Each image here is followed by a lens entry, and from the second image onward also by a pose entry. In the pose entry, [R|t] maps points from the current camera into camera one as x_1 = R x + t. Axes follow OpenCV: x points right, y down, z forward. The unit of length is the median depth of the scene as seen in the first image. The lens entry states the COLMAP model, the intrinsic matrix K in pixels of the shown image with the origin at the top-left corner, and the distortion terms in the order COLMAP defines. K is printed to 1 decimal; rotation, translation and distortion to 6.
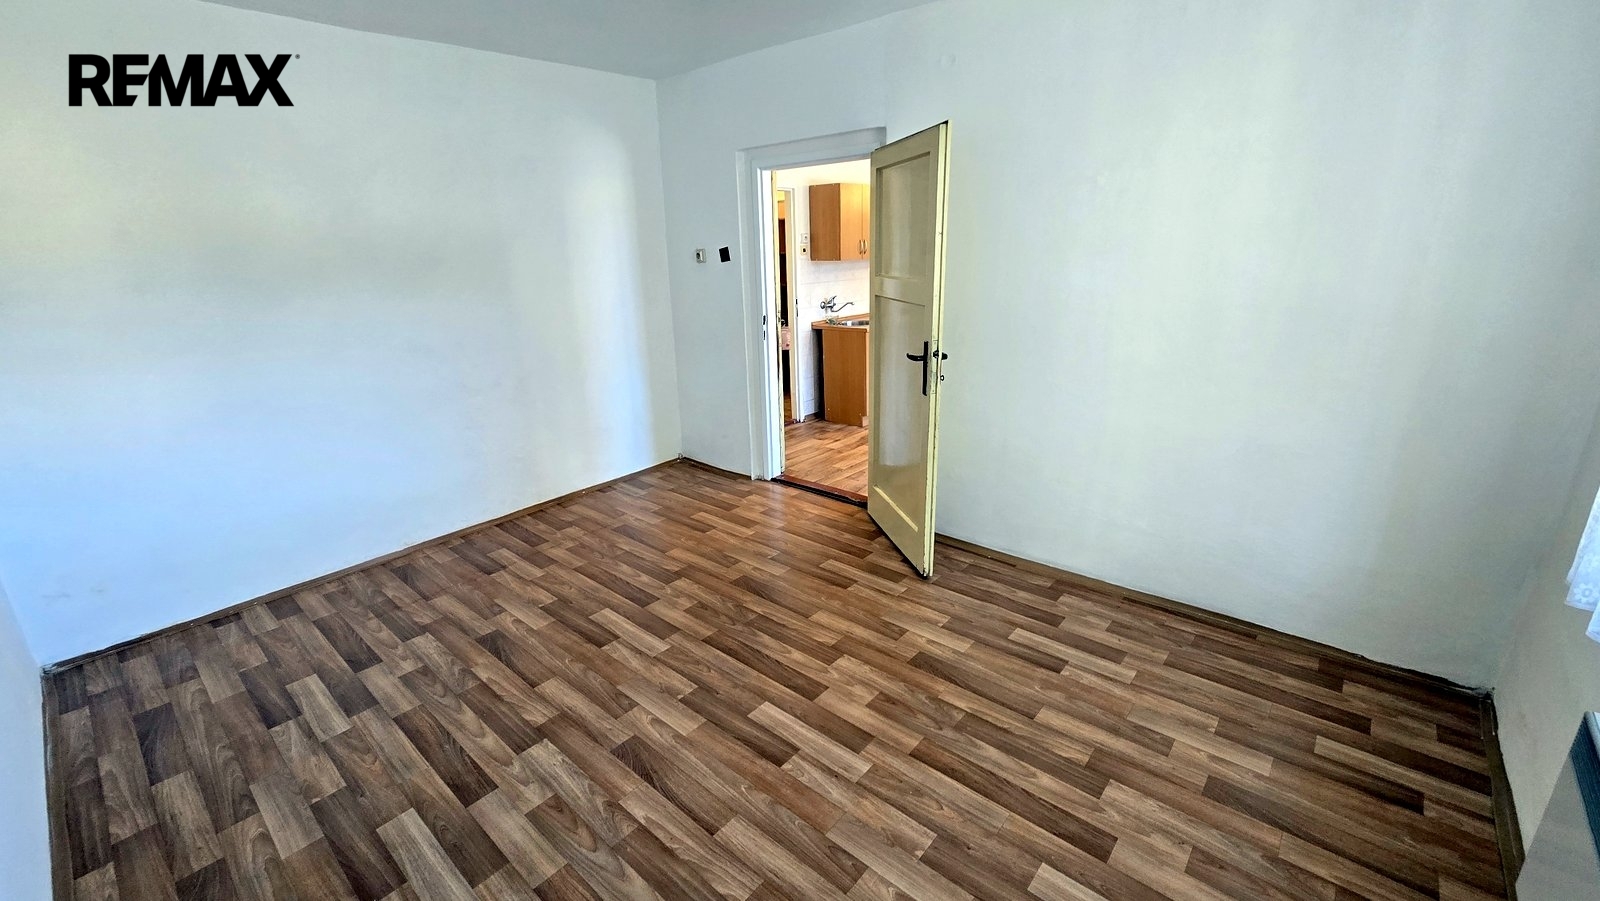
lens RADIAL K [[655.1, 0, 800.8], [0, 655.1, 450.0], [0, 0, 1]] dist [-0.000953, -0.000206]
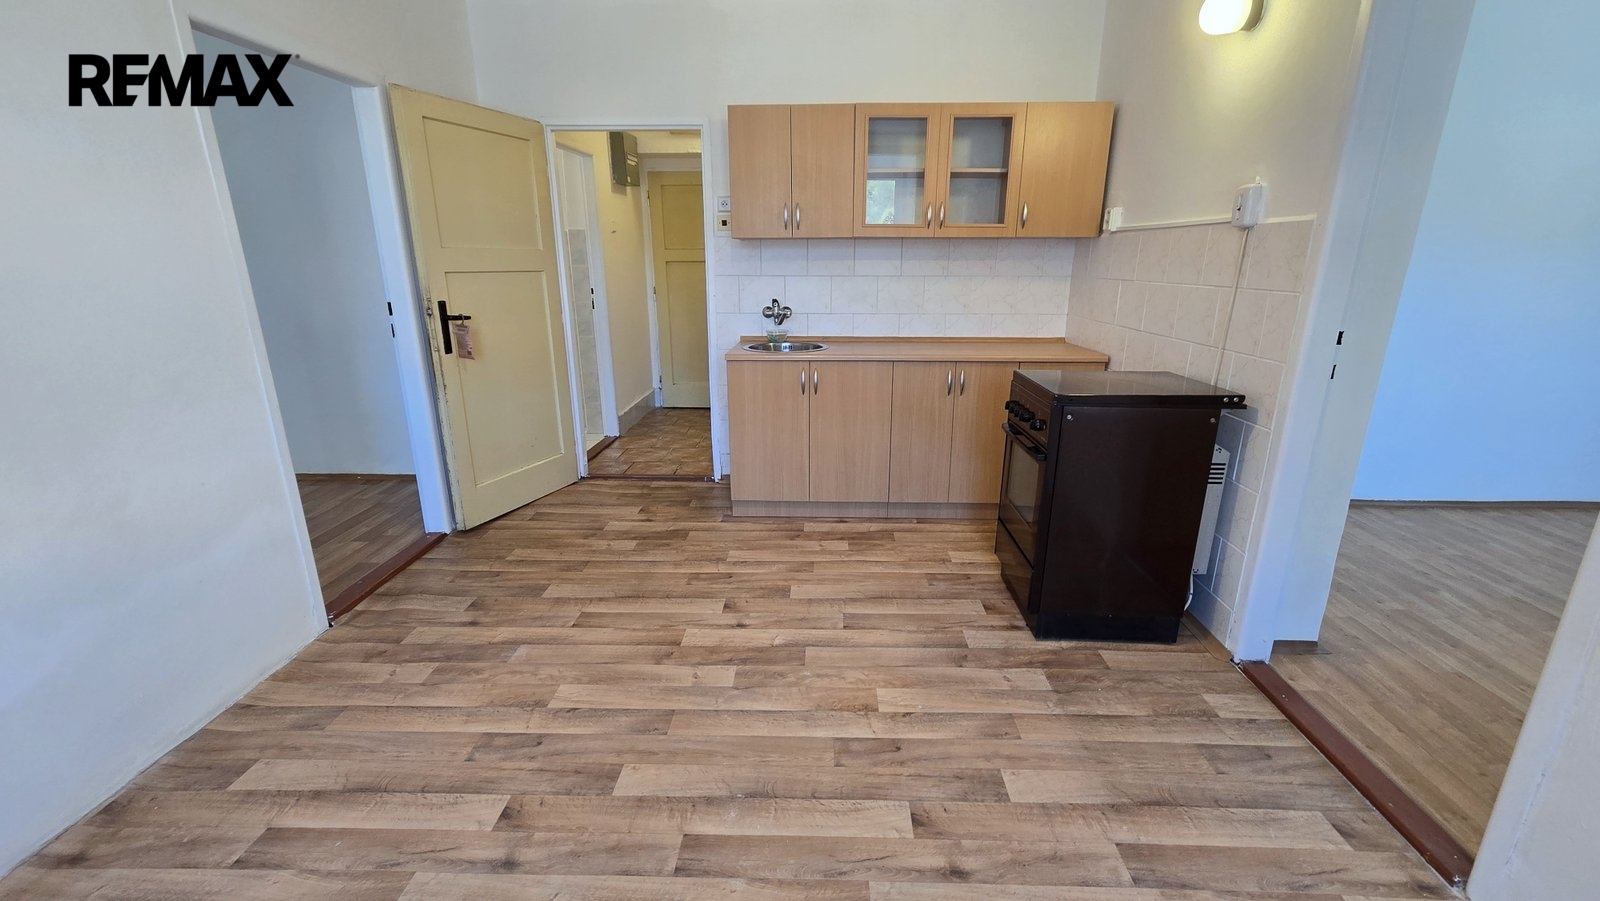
lens RADIAL K [[655.1, 0, 805.3], [0, 655.1, 453.3], [0, 0, 1]] dist [-0.000953, -0.000206]
pose [[0.629777, 0.242123, -0.738077, 0.603232], [-0.244290, 0.963704, 0.107694, -0.182401], [0.737362, 0.112482, 0.666066, 0.681553]]
